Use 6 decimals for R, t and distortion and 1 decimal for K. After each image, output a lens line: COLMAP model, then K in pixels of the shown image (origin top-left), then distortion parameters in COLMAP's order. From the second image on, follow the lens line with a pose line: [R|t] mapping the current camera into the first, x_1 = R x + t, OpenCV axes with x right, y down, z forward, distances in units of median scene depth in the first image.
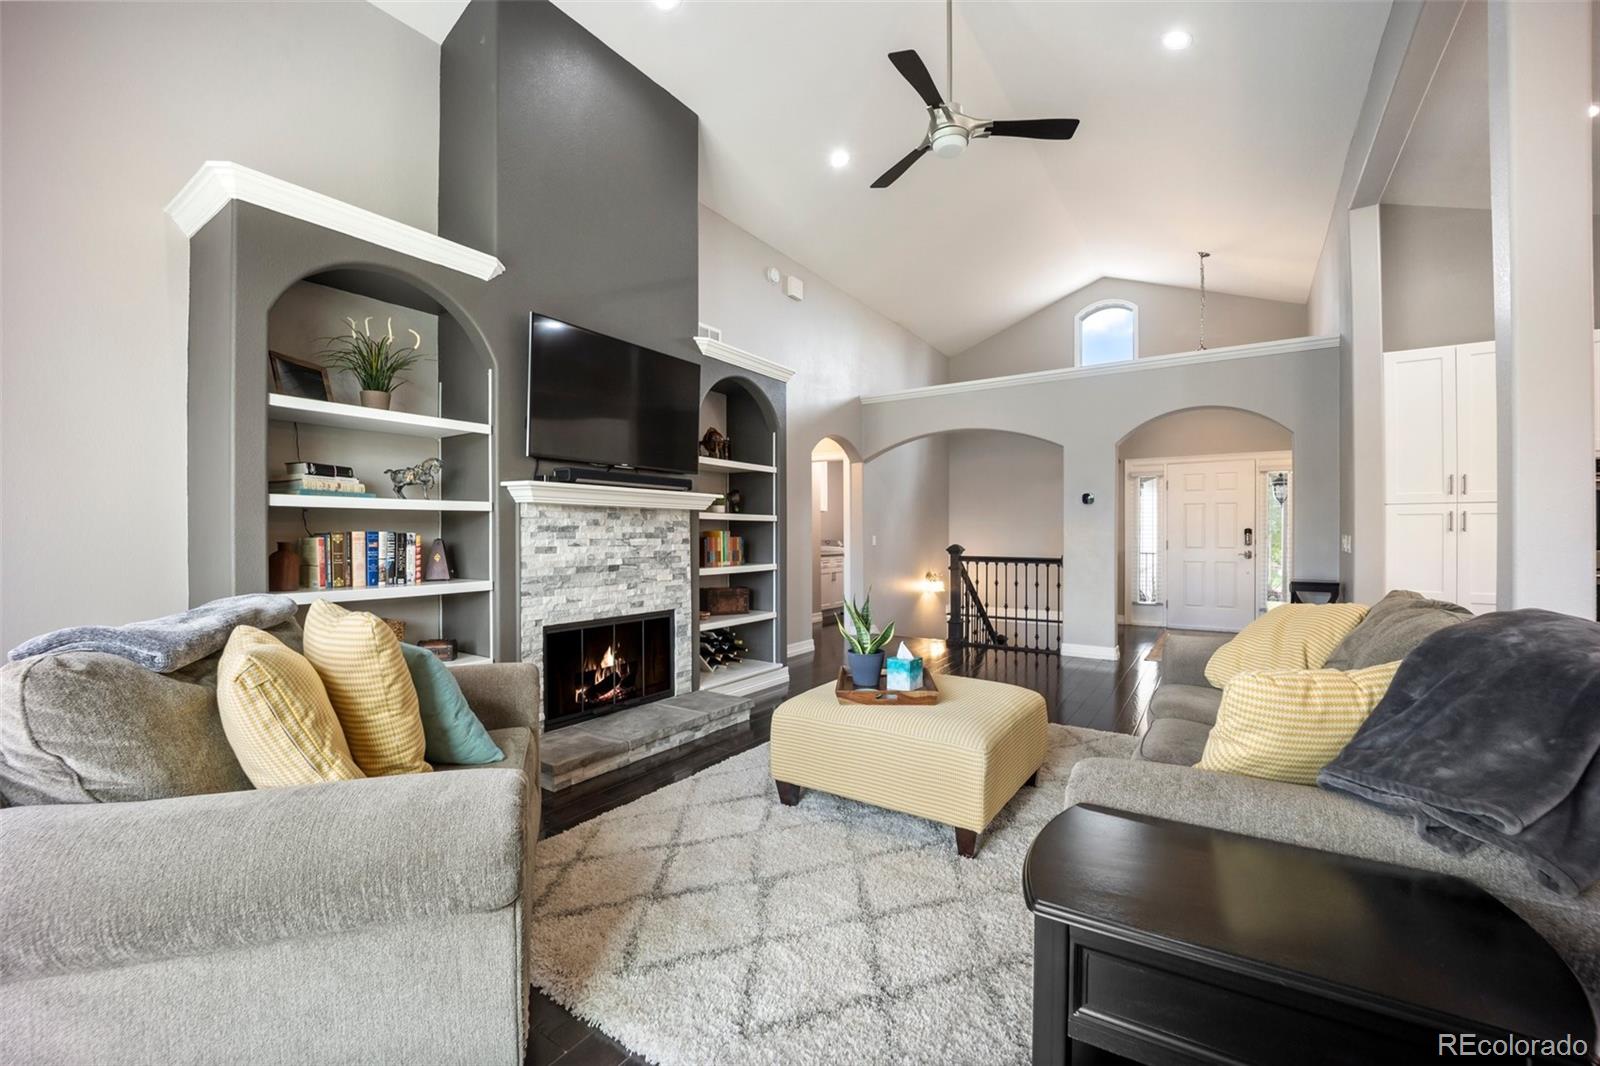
lens RADIAL K [[661.9, 0, 797.7], [0, 661.9, 534.5], [0, 0, 1]] dist [-0.021083, -0.000142]
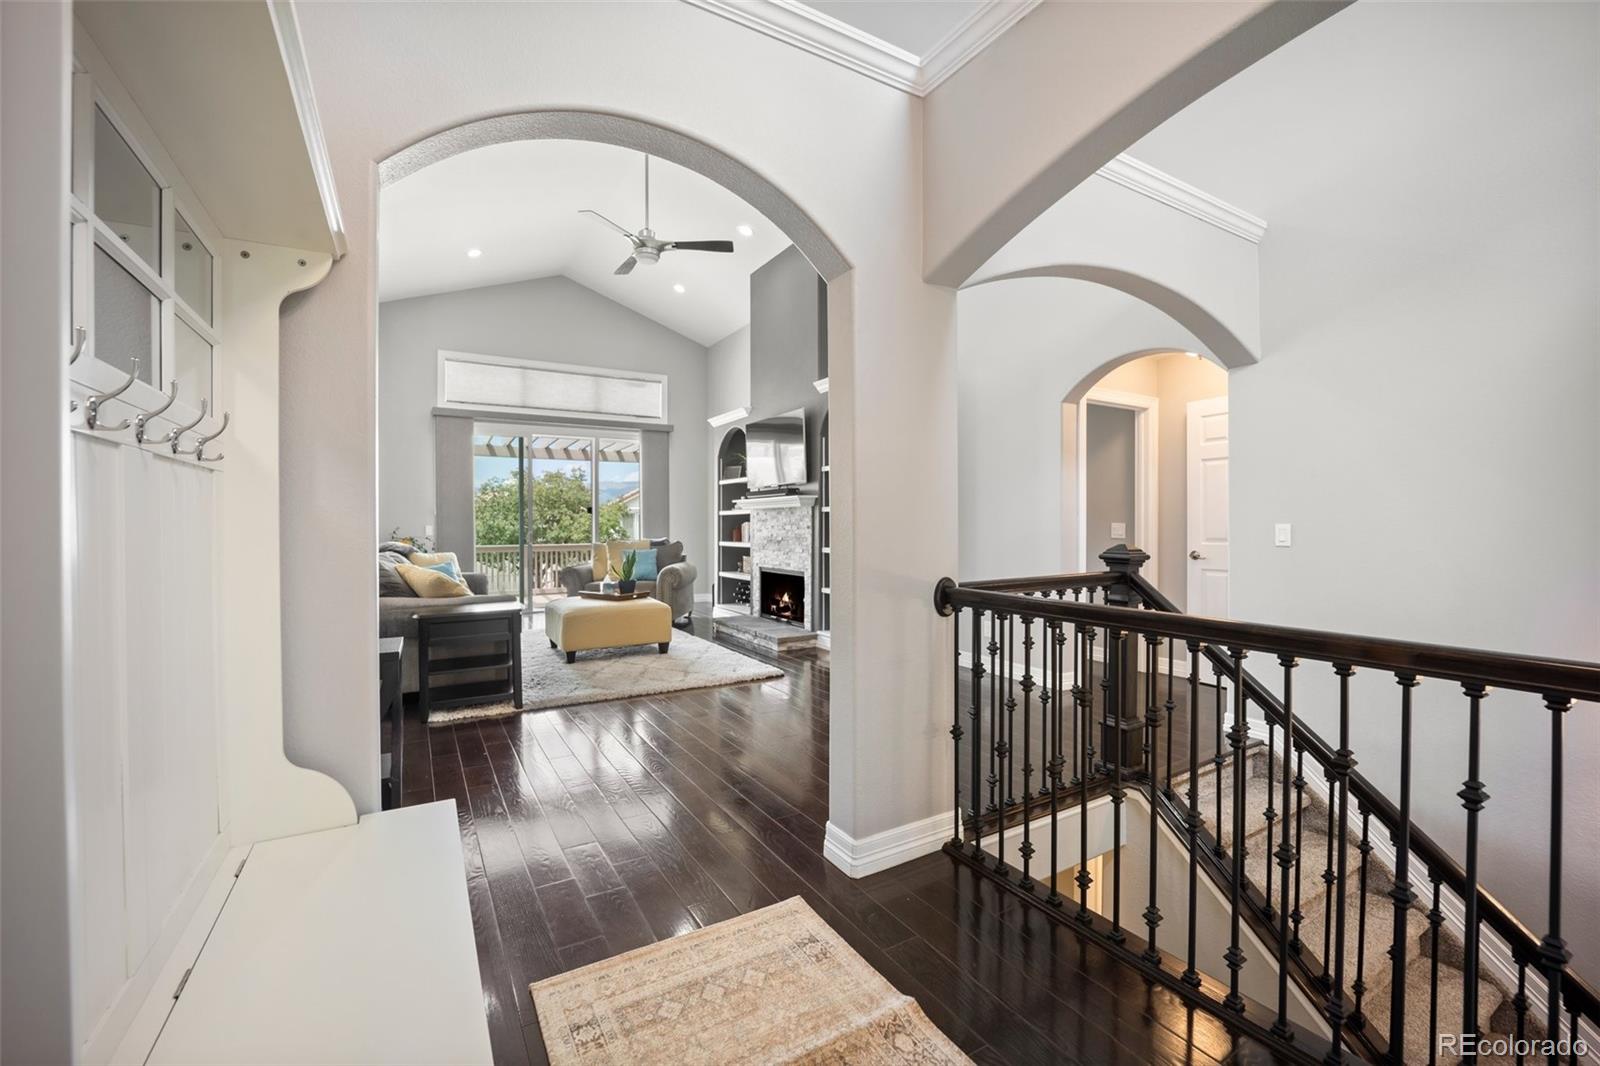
lens RADIAL K [[661.9, 0, 794.6], [0, 661.9, 525.1], [0, 0, 1]] dist [-0.021083, -0.000142]
pose [[-0.441235, 0.001786, -0.897390, 1.341629], [0.001424, 0.999998, 0.001290, 0.002817], [0.897391, -0.000708, -0.441236, 1.858535]]
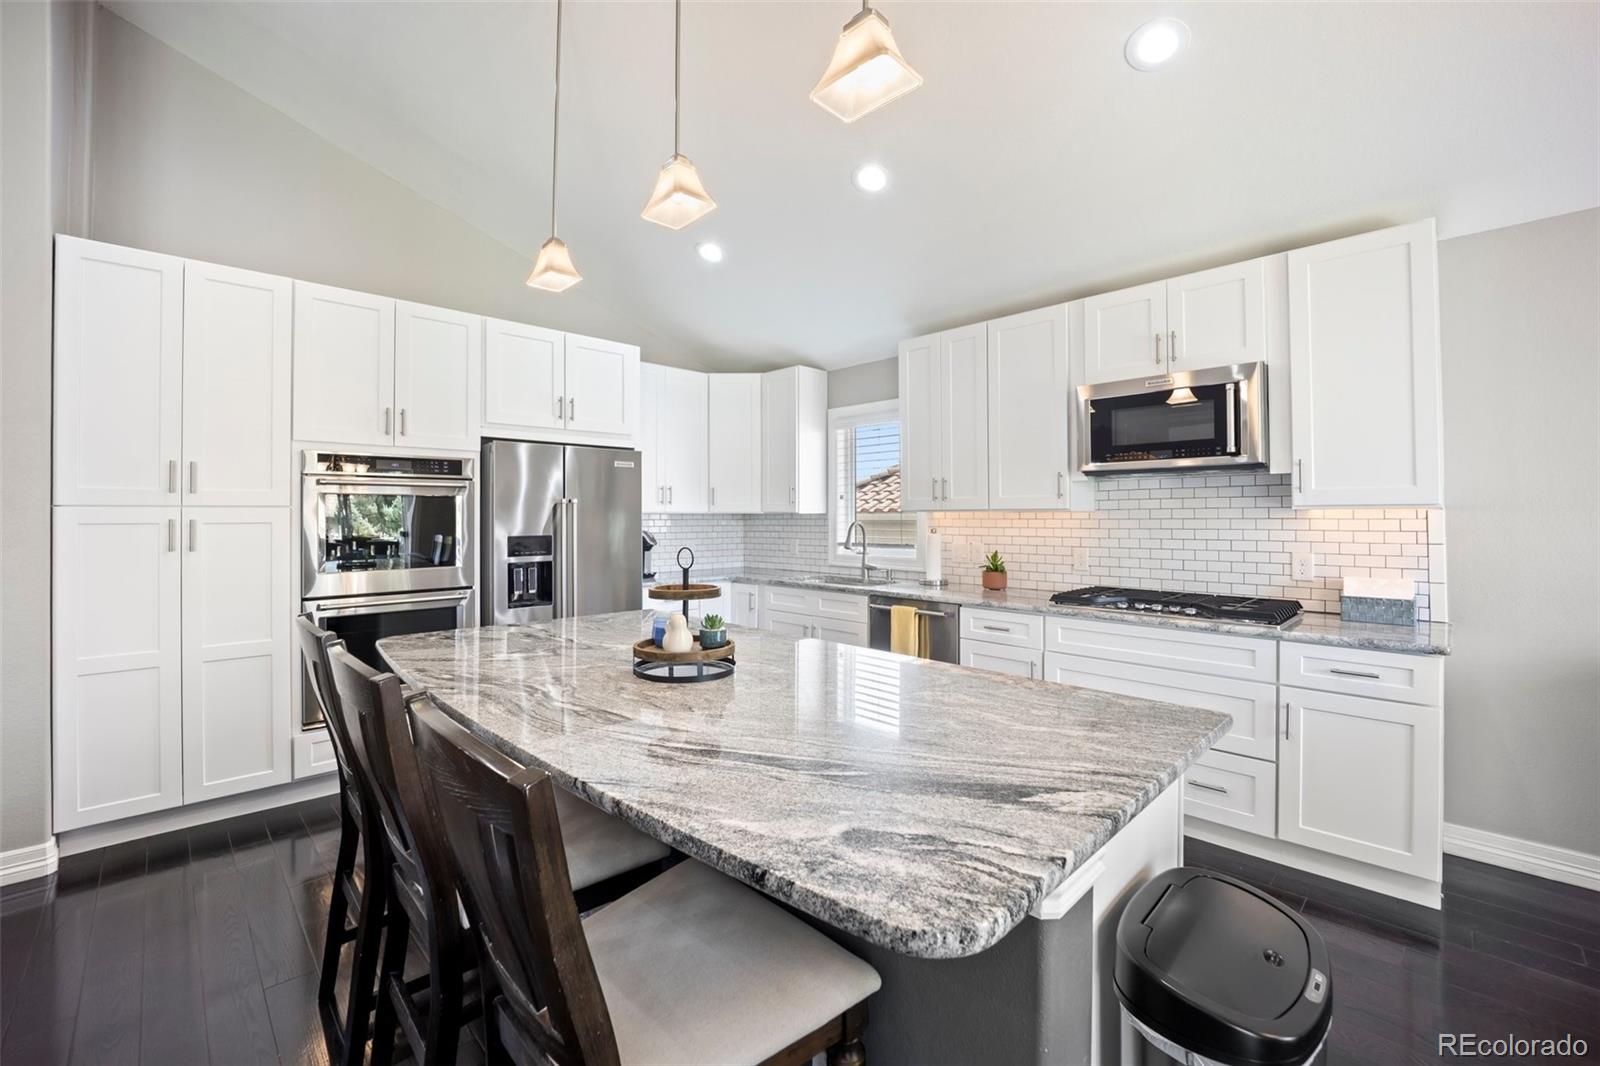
lens RADIAL K [[661.9, 0, 797.4], [0, 661.9, 509.6], [0, 0, 1]] dist [-0.021083, -0.000142]
pose [[0.212169, 0.010183, 0.977180, 0.604780], [0.002676, 0.999936, -0.011002, -0.041262], [-0.977229, 0.004949, 0.212128, 0.328556]]
